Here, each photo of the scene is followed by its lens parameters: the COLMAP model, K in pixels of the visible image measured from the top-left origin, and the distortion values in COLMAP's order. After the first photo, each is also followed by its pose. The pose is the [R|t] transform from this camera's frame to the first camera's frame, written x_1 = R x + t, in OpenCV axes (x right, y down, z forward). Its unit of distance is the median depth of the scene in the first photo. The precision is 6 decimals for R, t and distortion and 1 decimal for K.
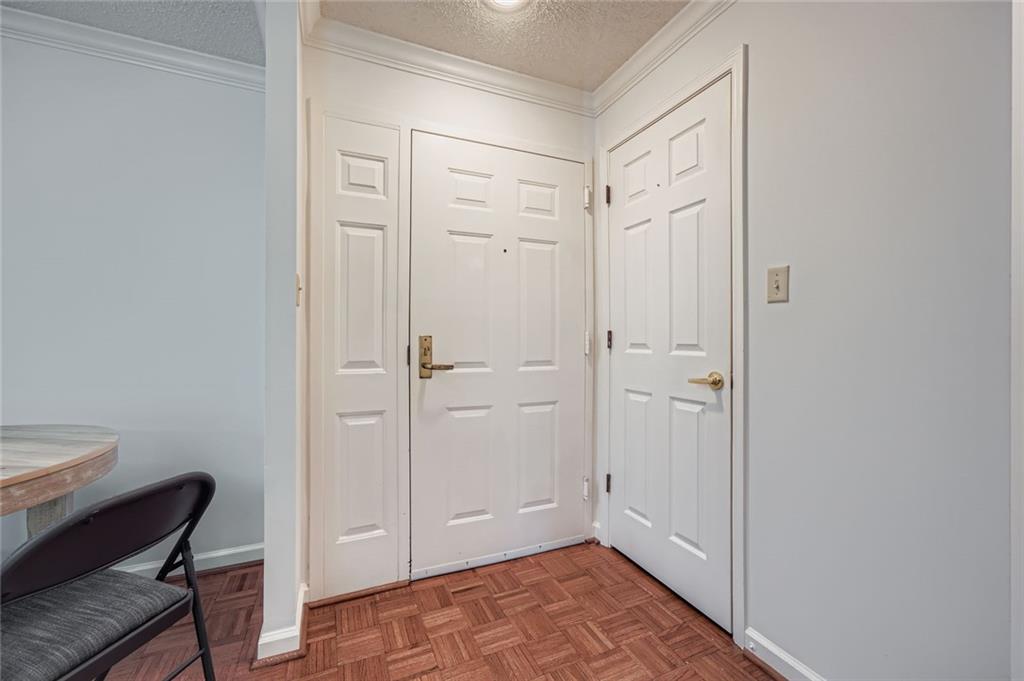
lens RADIAL K [[416.8, 0, 502.2], [0, 416.8, 338.2], [0, 0, 1]] dist [0.002704, 0.000094]
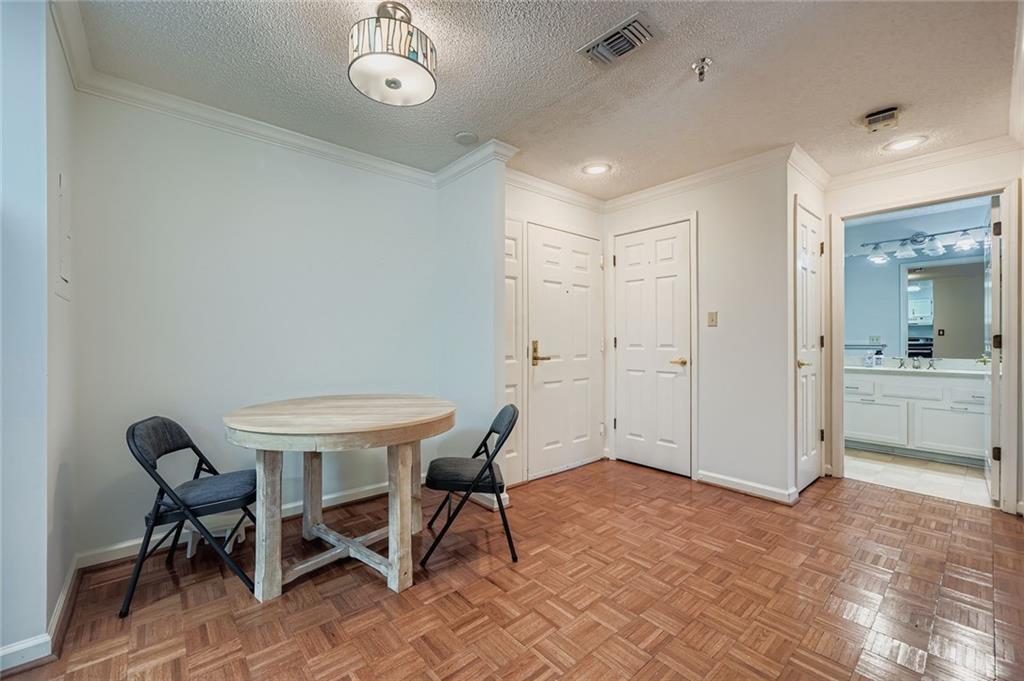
lens RADIAL K [[416.8, 0, 516.2], [0, 416.8, 342.2], [0, 0, 1]] dist [0.002704, 0.000094]
pose [[0.948576, -0.002831, 0.316538, -0.806235], [0.002585, 0.999996, 0.001195, -0.001288], [-0.316540, -0.000315, 0.948579, -0.627848]]
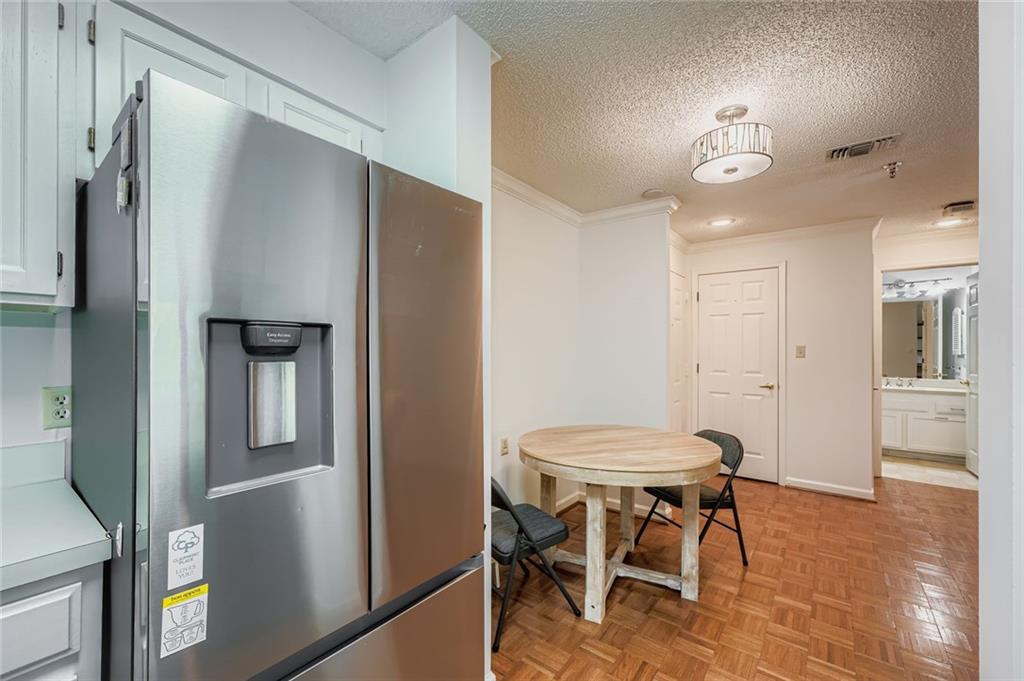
lens RADIAL K [[416.8, 0, 514.2], [0, 416.8, 350.7], [0, 0, 1]] dist [0.002704, 0.000094]
pose [[0.867950, 0.000297, 0.496652, -1.738475], [-0.001165, 0.999998, 0.001438, -0.095452], [-0.496651, -0.001827, 0.867949, -0.354603]]
